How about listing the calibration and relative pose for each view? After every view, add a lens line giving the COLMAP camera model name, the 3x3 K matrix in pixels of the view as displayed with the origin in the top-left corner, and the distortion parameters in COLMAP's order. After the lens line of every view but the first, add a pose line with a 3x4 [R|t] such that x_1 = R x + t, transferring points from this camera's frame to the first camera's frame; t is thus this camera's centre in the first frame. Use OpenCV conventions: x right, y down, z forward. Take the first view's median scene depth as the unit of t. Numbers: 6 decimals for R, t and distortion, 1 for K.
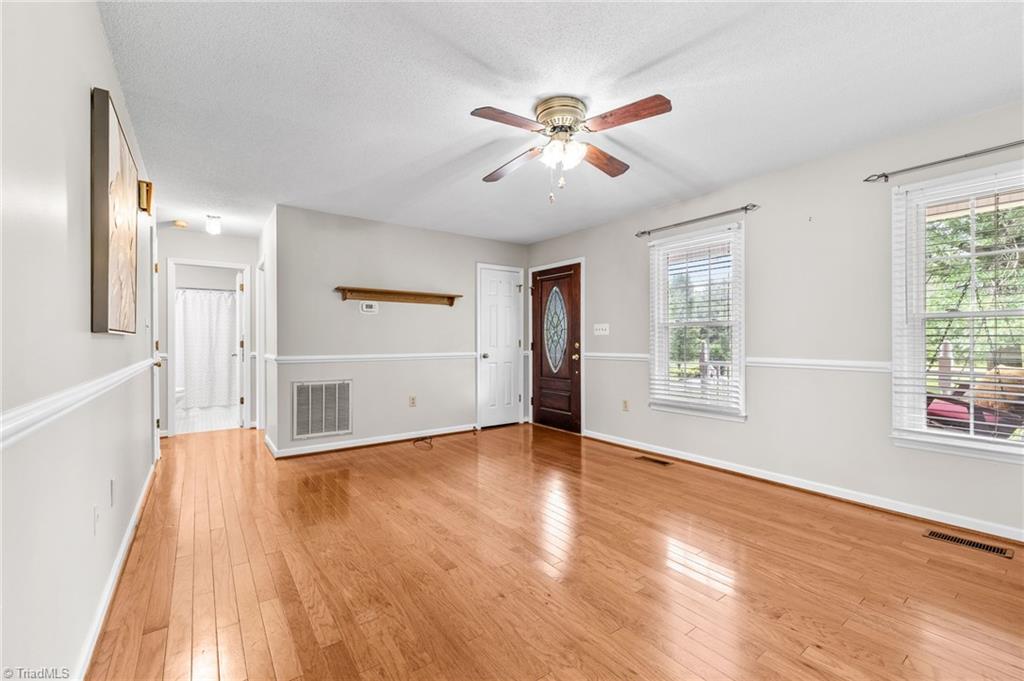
lens RADIAL K [[427.3, 0, 516.4], [0, 427.3, 342.3], [0, 0, 1]] dist [-0.002937, -0.000108]
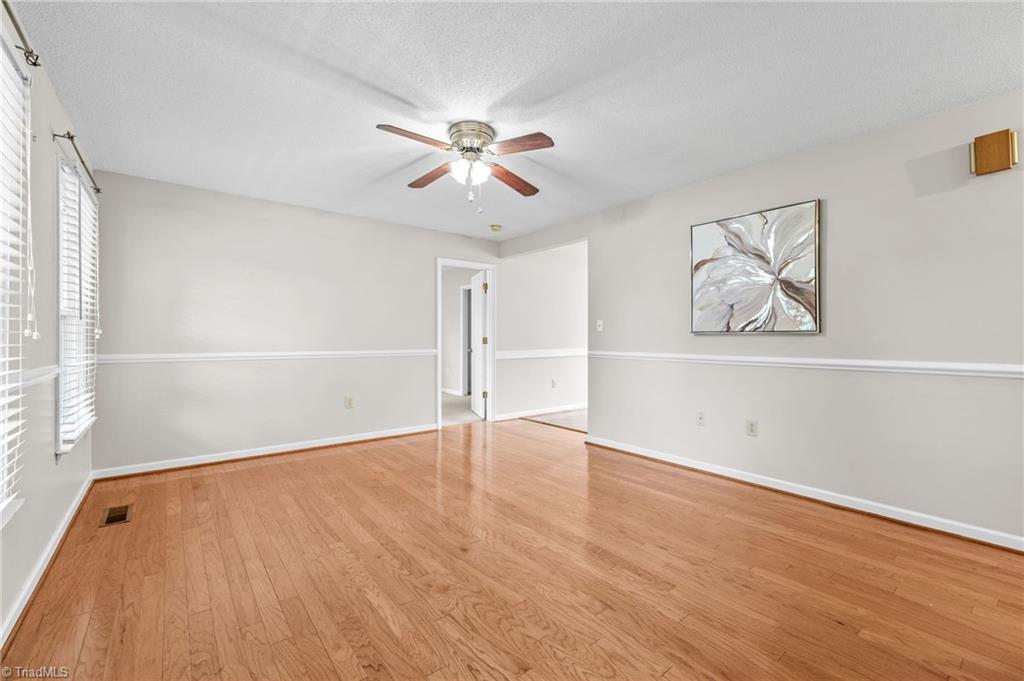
lens RADIAL K [[427.3, 0, 512.6], [0, 427.3, 336.0], [0, 0, 1]] dist [-0.002937, -0.000108]
pose [[-0.999345, 0.001537, -0.036152, 0.034643], [0.001620, 0.999996, -0.002256, -0.005309], [0.036148, -0.002314, -0.999344, 2.014008]]
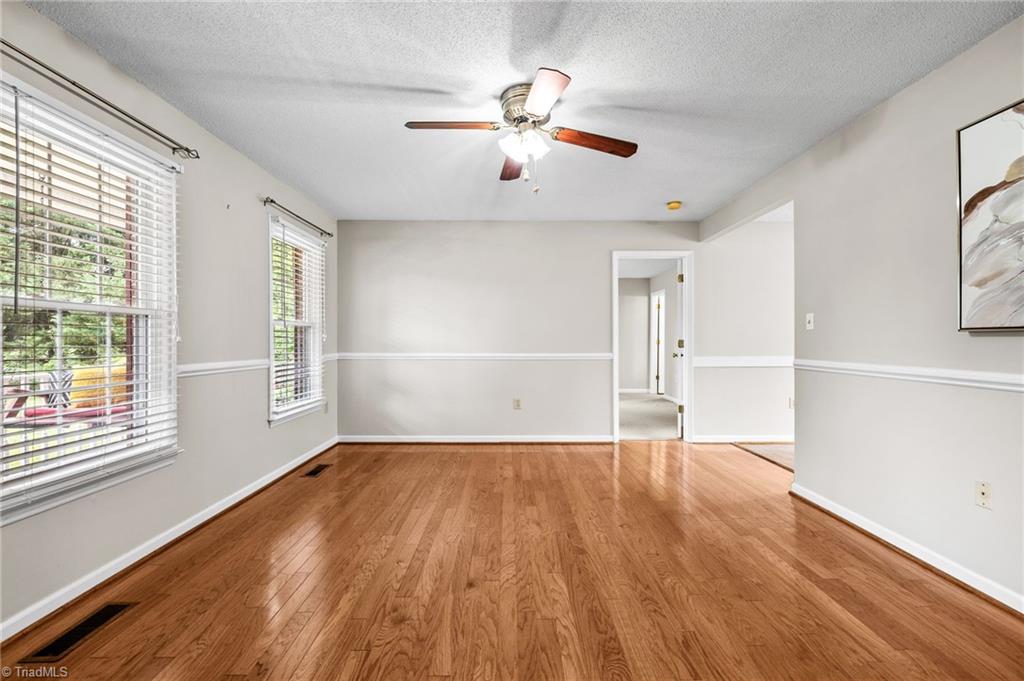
lens RADIAL K [[427.3, 0, 510.4], [0, 427.3, 340.5], [0, 0, 1]] dist [-0.002937, -0.000108]
pose [[-0.807563, 0.003120, 0.589773, -0.407949], [0.004197, 0.999991, 0.000457, -0.003547], [-0.589766, 0.002844, -0.807569, 1.701590]]
